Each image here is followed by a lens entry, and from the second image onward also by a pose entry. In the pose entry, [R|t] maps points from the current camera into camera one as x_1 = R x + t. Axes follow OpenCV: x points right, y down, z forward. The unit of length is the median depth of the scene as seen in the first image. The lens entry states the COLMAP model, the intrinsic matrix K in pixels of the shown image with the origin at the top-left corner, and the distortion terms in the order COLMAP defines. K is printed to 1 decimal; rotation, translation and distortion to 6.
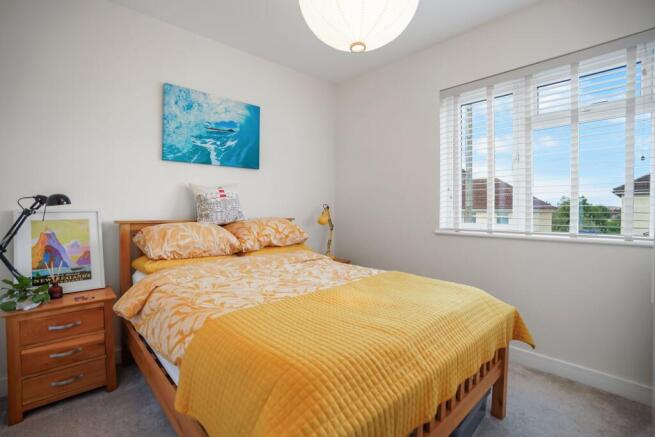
lens RADIAL K [[307.4, 0, 328.2], [0, 307.4, 211.9], [0, 0, 1]] dist [-0.077088, 0.030648]
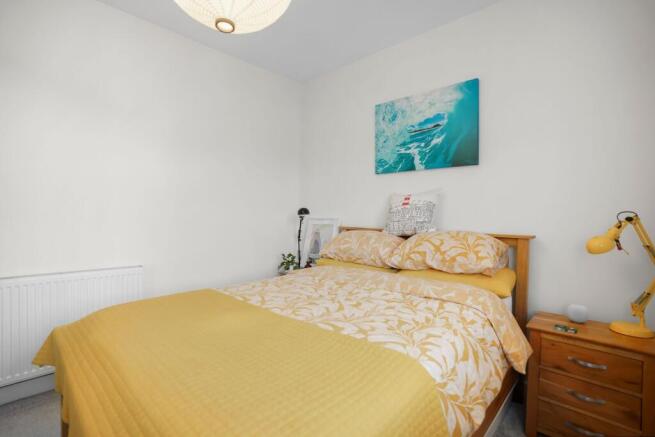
lens RADIAL K [[306.1, 0, 328.1], [0, 306.1, 218.8], [0, 0, 1]] dist [-0.075425, 0.029981]
pose [[0.064285, 0.005283, -0.997918, 0.529768], [-0.025202, 0.999676, 0.003669, -0.005882], [0.997613, 0.024914, 0.064397, 0.697216]]
